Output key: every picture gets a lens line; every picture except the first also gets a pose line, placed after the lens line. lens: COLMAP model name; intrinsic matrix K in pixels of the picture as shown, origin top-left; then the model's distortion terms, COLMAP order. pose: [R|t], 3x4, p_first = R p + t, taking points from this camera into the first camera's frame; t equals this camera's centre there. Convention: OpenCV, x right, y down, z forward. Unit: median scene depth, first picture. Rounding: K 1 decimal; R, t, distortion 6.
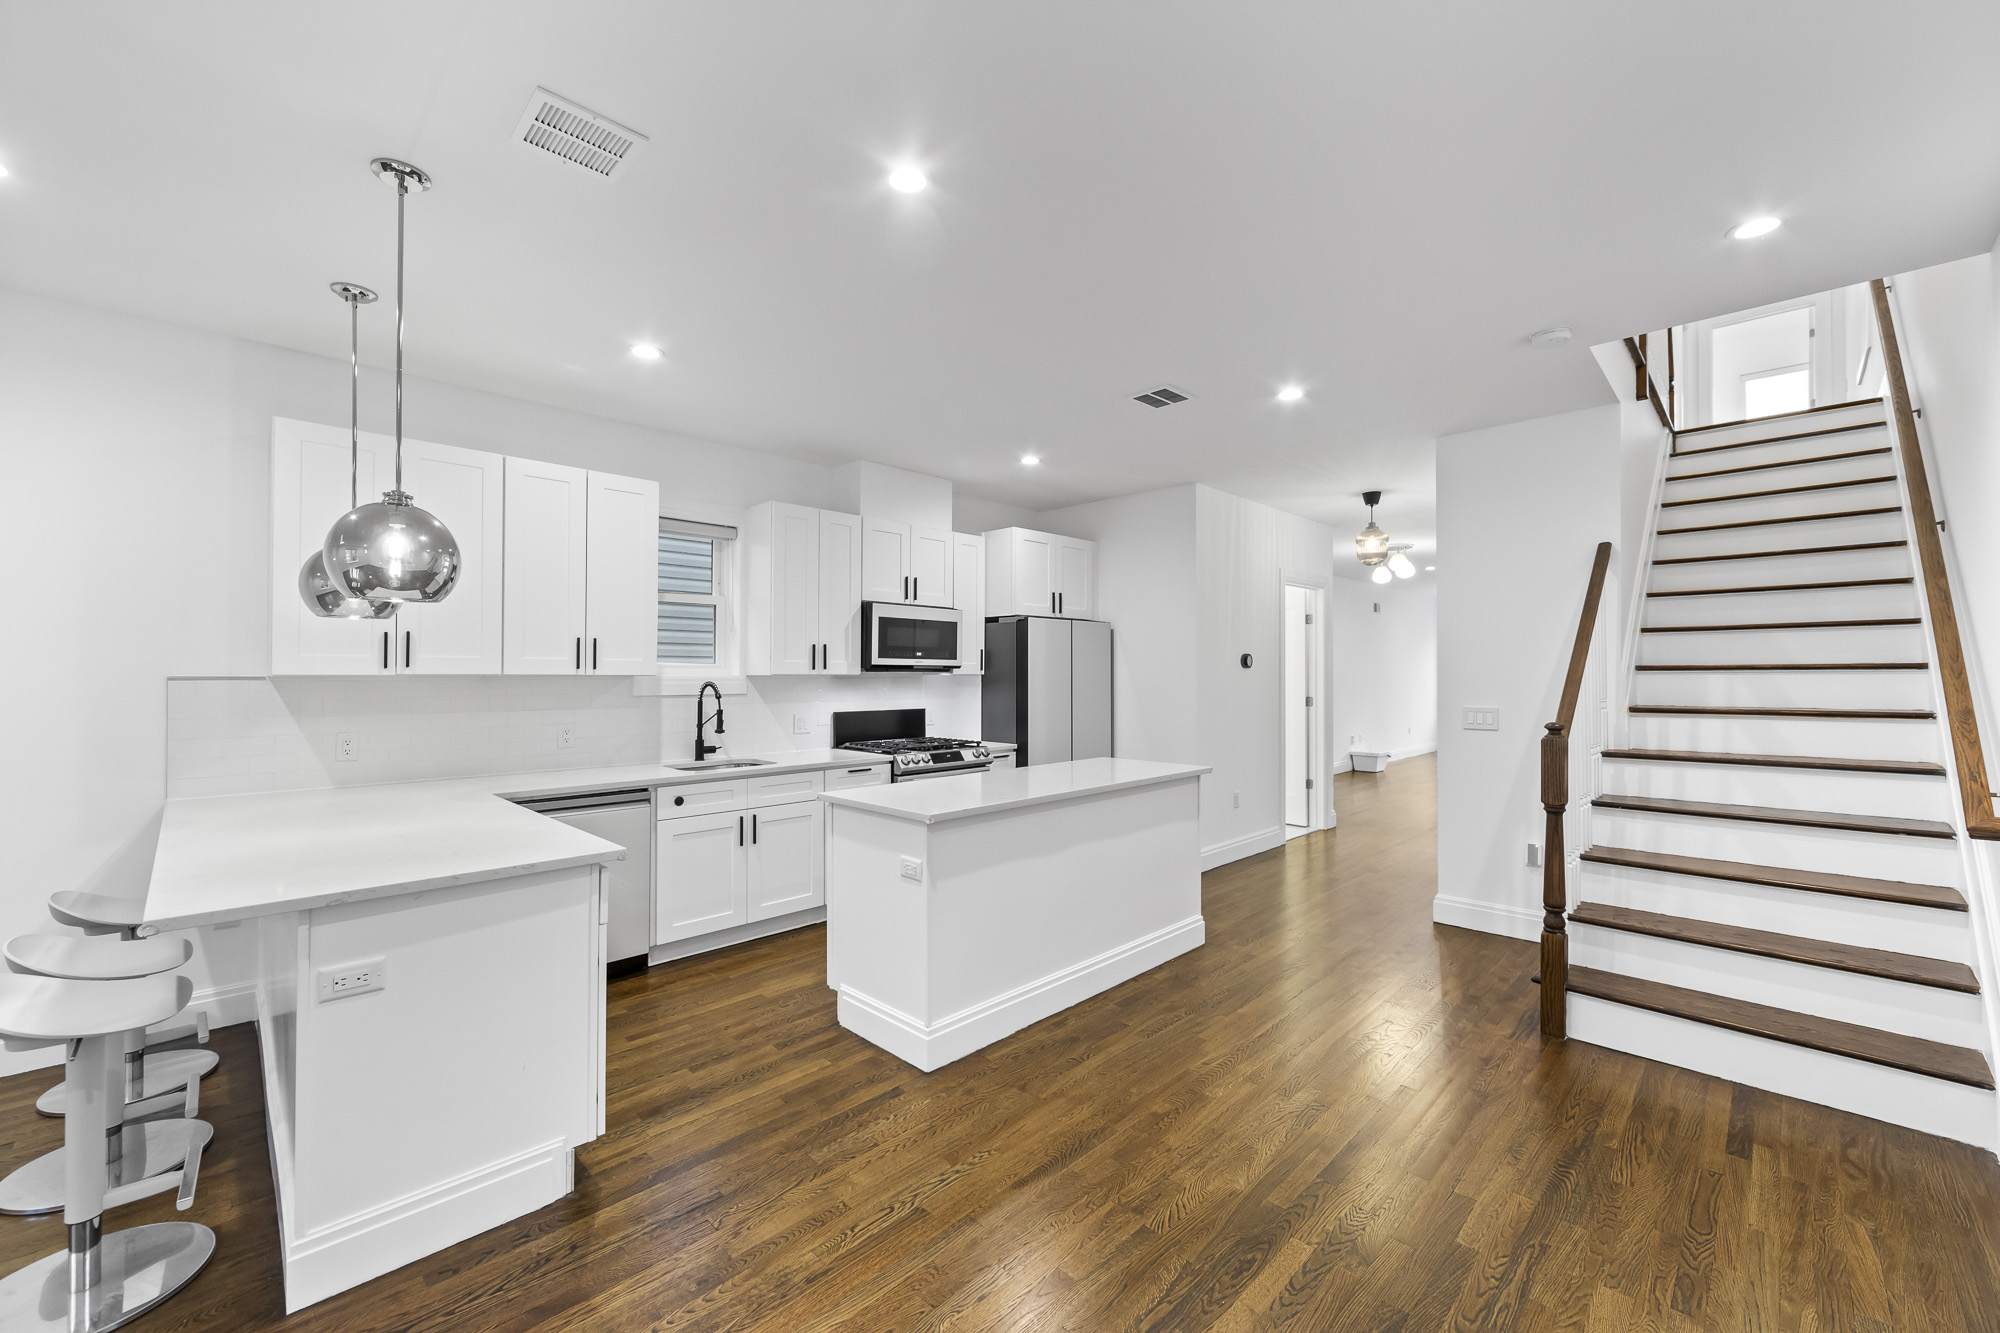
lens RADIAL K [[798.2, 0, 998.3], [0, 798.2, 664.4], [0, 0, 1]] dist [-0.001524, -0.000072]
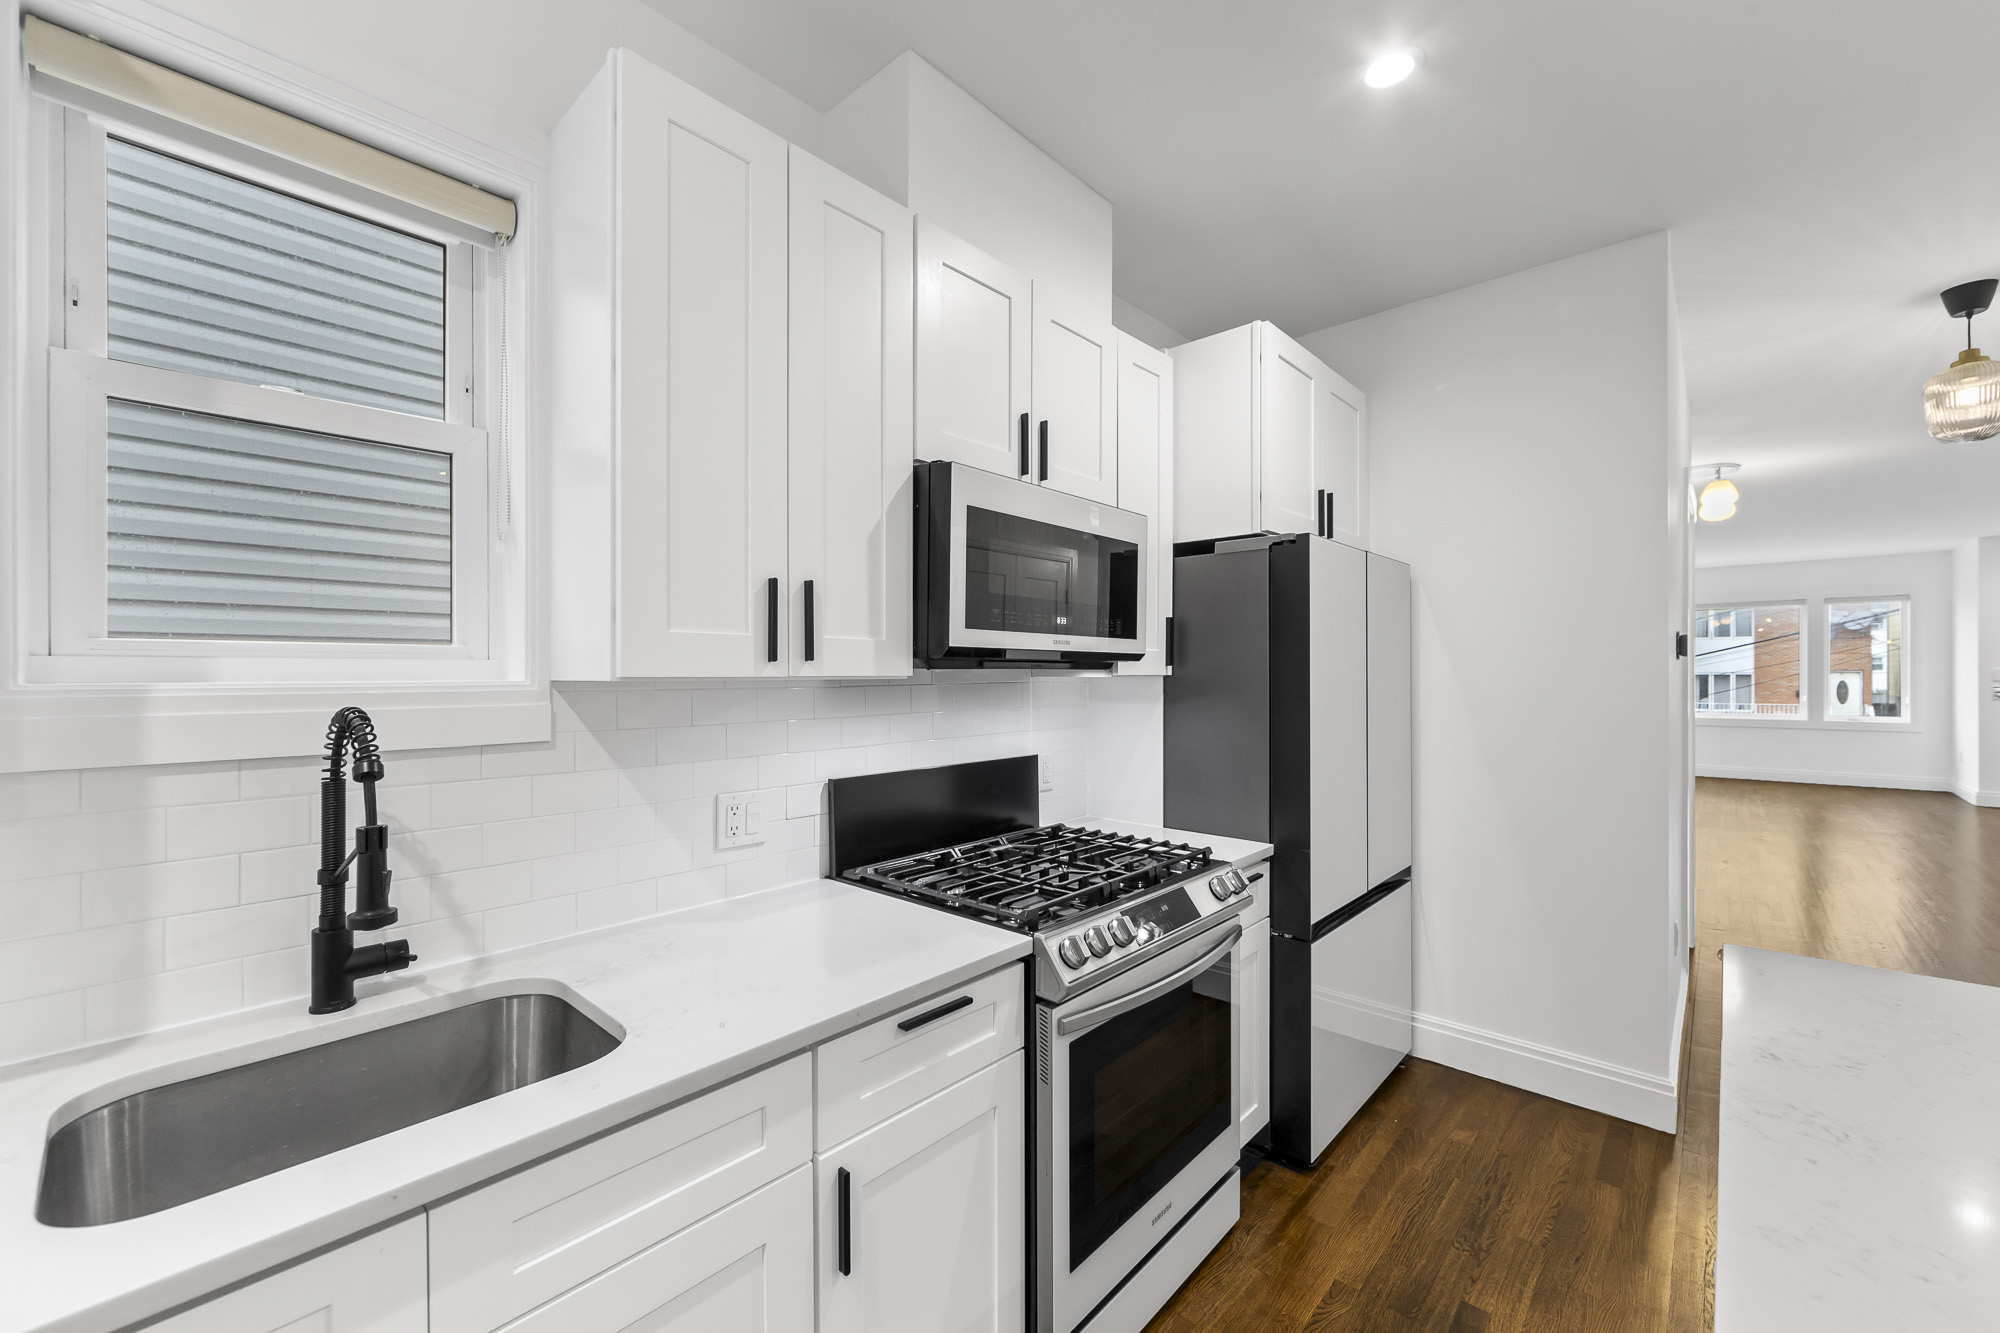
lens RADIAL K [[798.2, 0, 1004.3], [0, 798.2, 674.7], [0, 0, 1]] dist [-0.001524, -0.000072]
pose [[0.998534, -0.002549, 0.054060, -0.150989], [0.001881, 0.999921, 0.012393, 0.007454], [-0.054087, -0.012273, 0.998461, 0.654398]]
